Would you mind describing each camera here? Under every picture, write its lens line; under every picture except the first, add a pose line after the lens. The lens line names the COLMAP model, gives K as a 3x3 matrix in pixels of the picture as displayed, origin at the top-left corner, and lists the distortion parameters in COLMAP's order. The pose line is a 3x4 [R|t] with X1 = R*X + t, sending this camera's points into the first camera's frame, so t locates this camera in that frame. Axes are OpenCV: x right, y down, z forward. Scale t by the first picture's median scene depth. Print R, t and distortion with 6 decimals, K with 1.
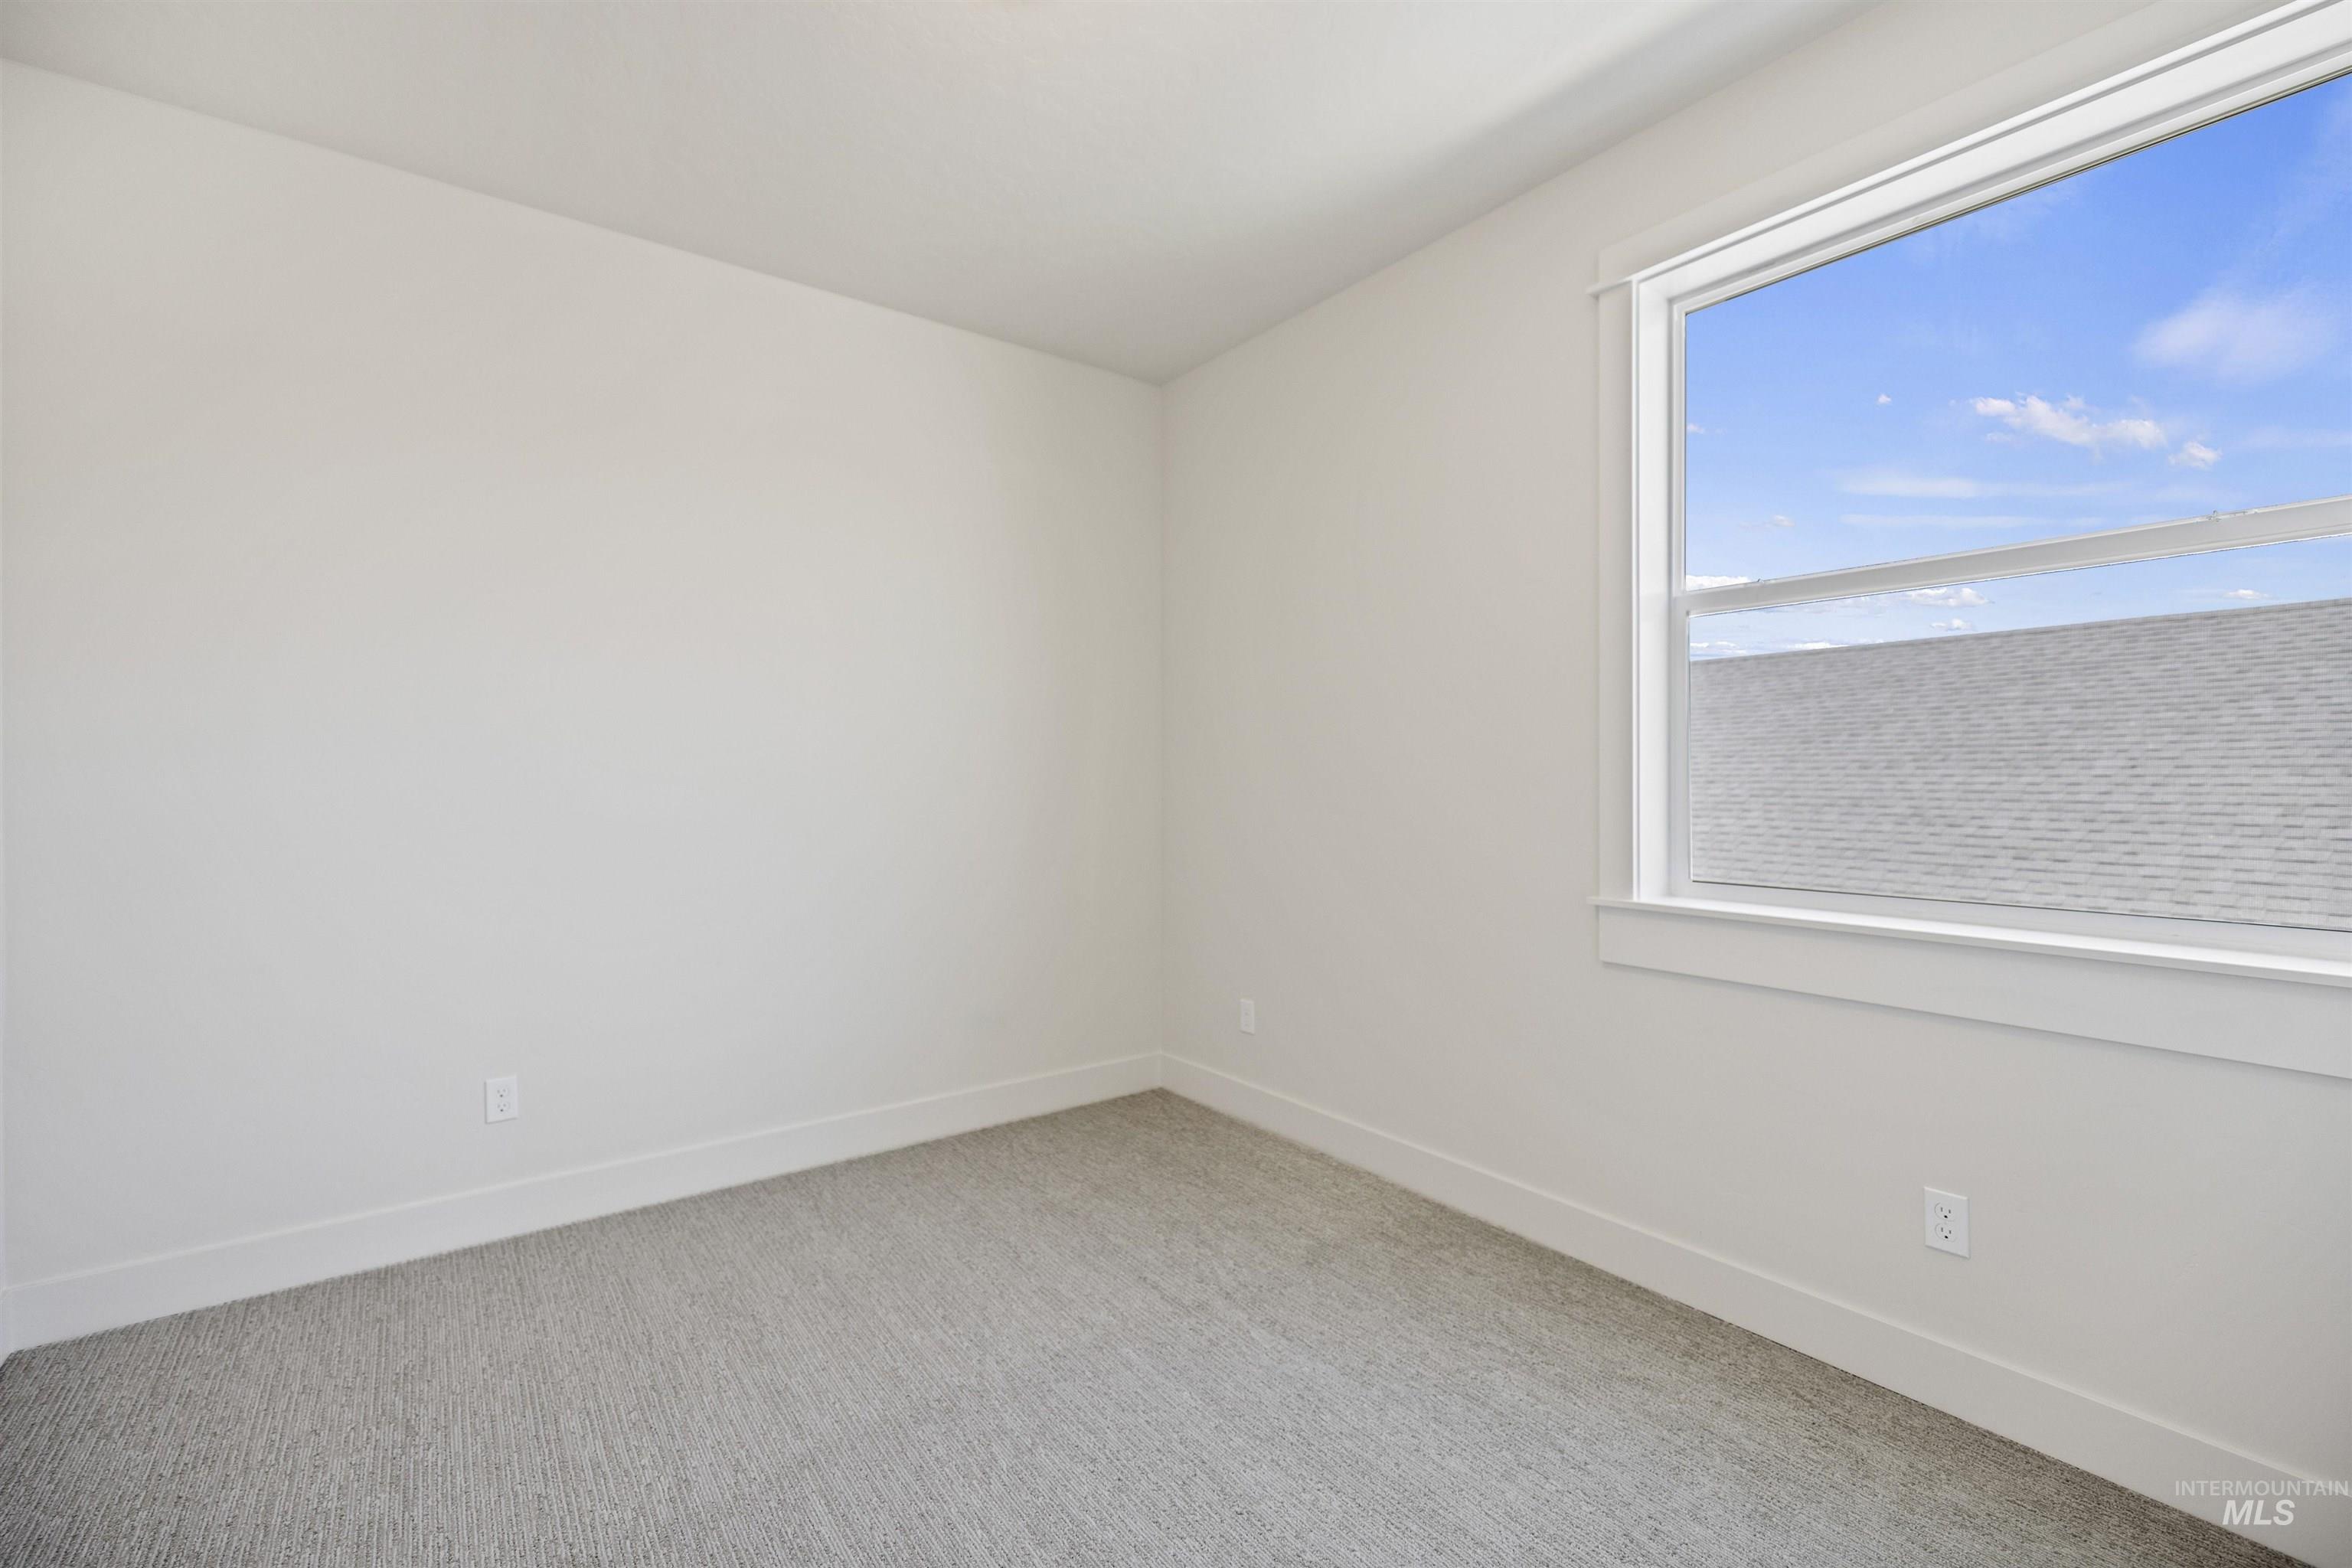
lens RADIAL K [[1003.9, 0, 1174.6], [0, 1003.9, 772.5], [0, 0, 1]] dist [0.001990, -0.000022]
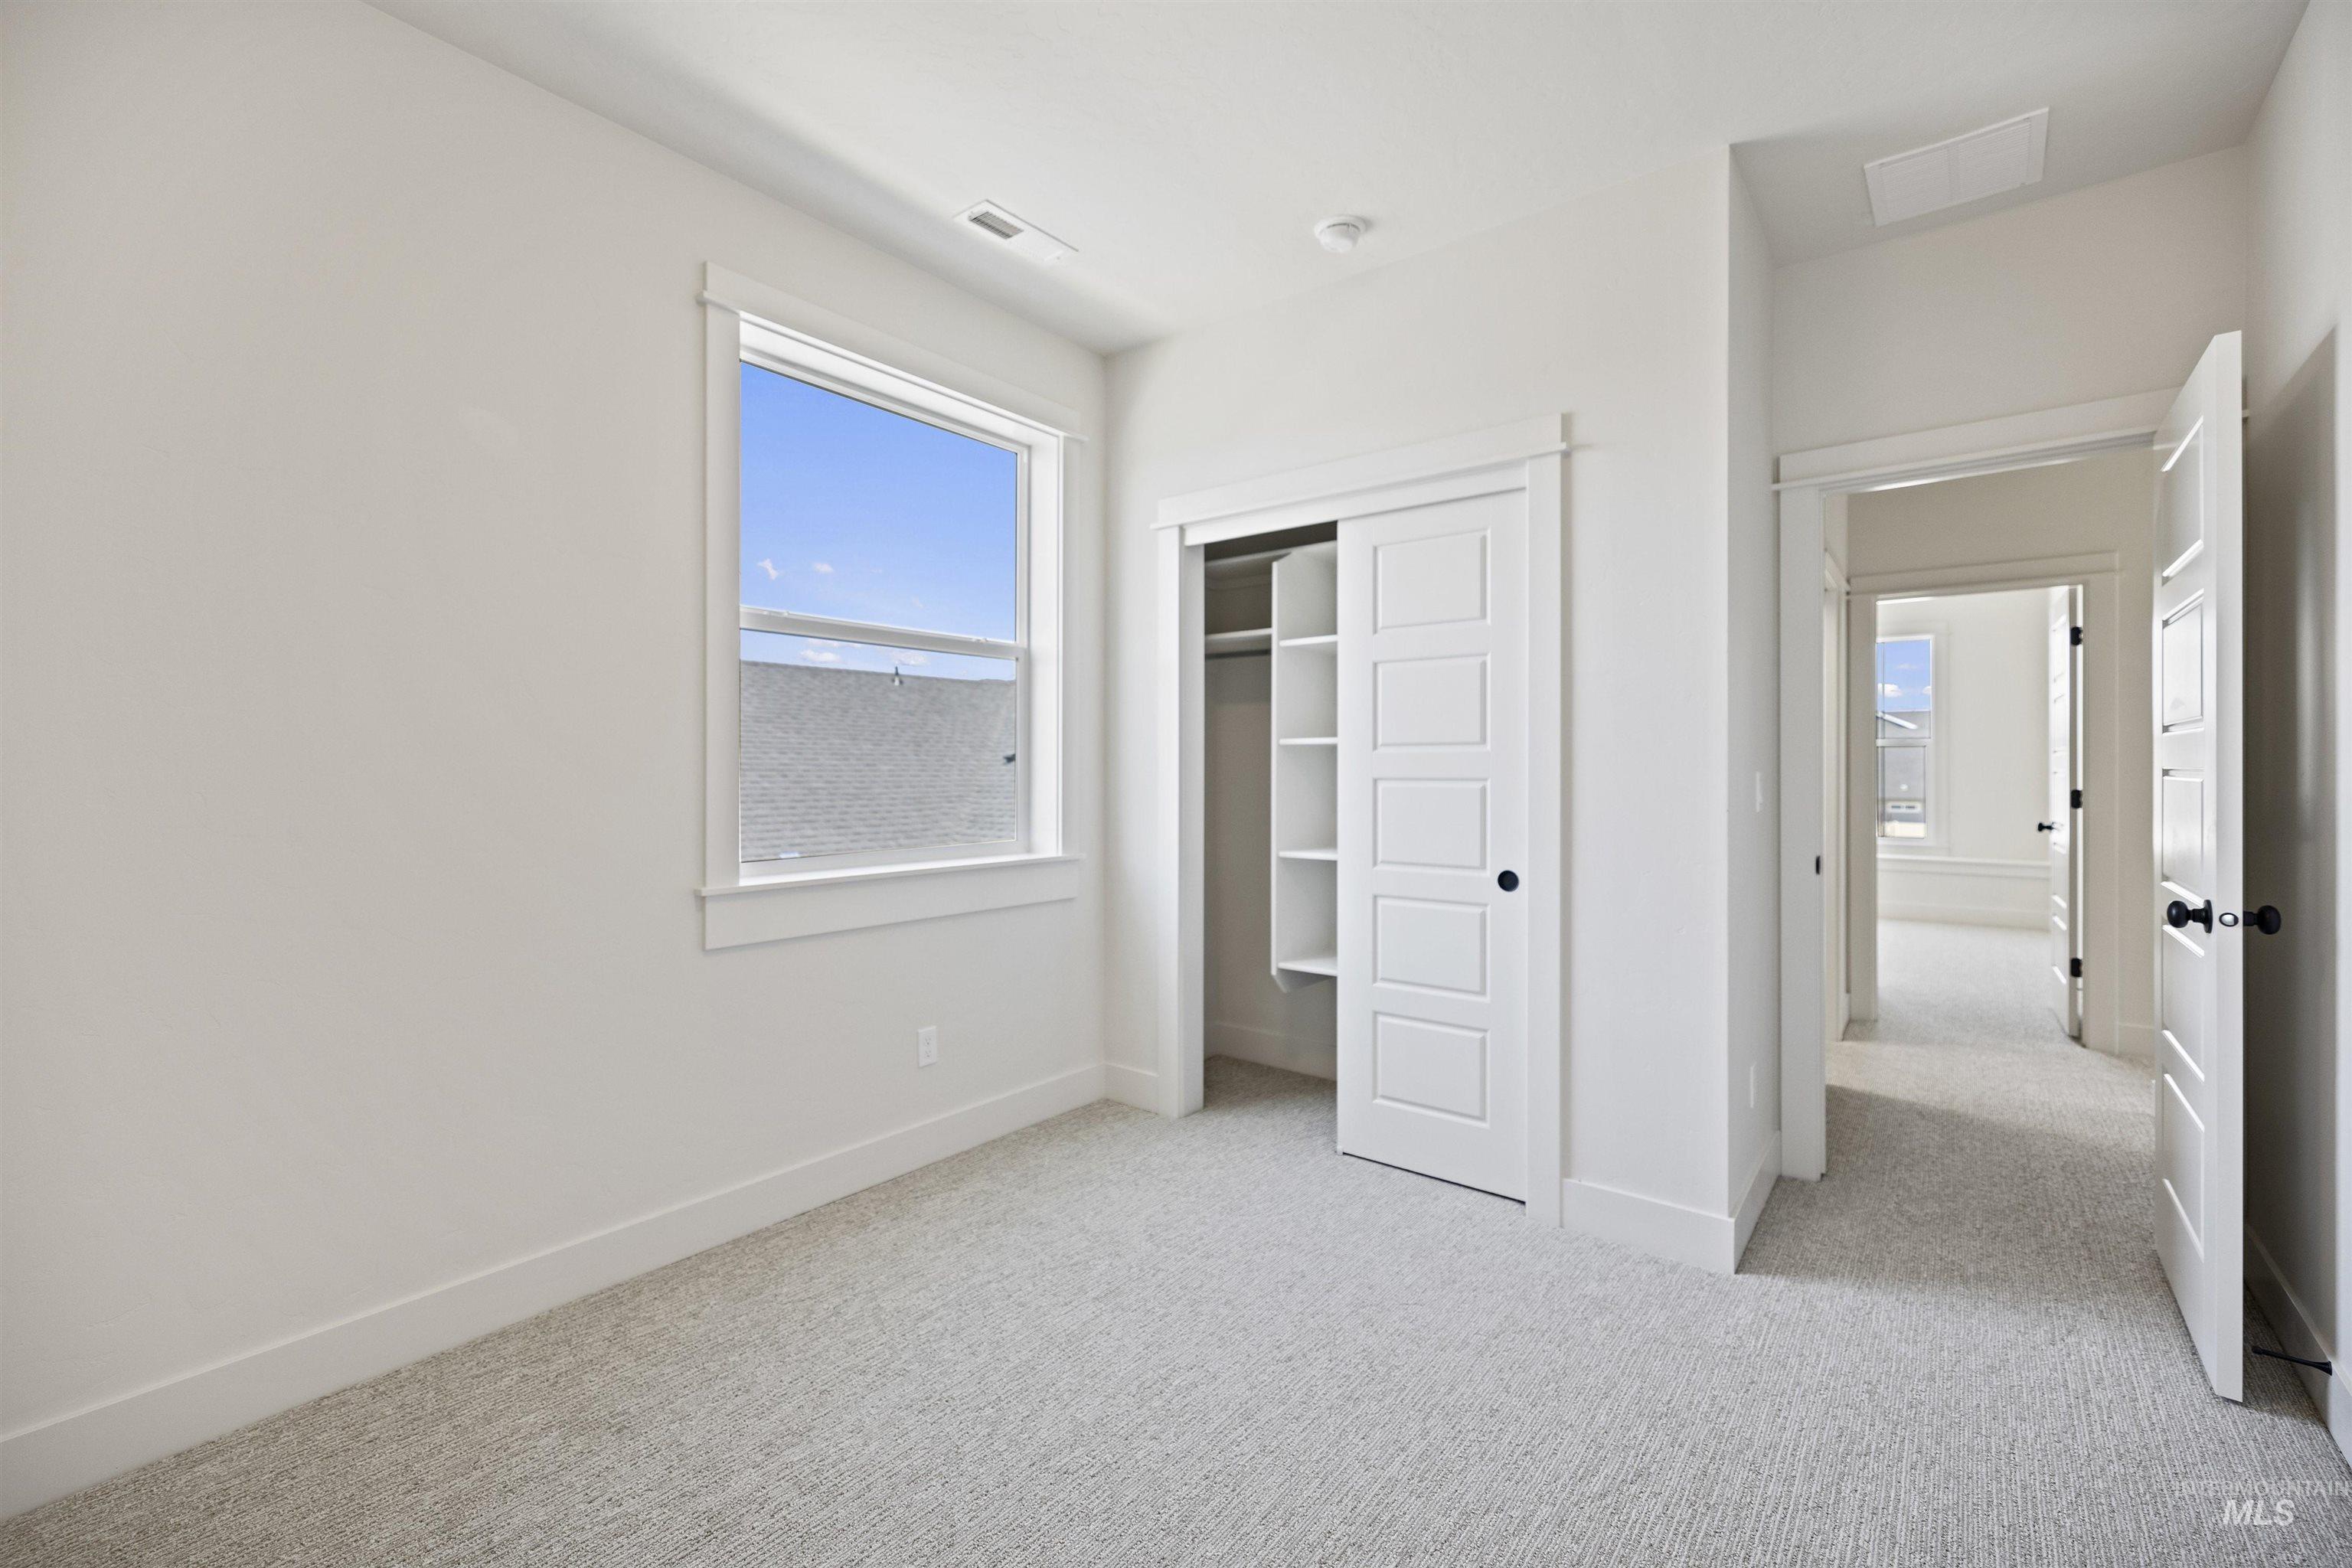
lens RADIAL K [[1003.9, 0, 1174.6], [0, 1003.9, 772.5], [0, 0, 1]] dist [0.001990, -0.000022]
pose [[-0.258152, -0.004814, 0.966092, -0.750238], [-0.003458, 0.999986, 0.004059, -0.000051], [-0.966098, -0.002293, -0.258165, 0.875361]]
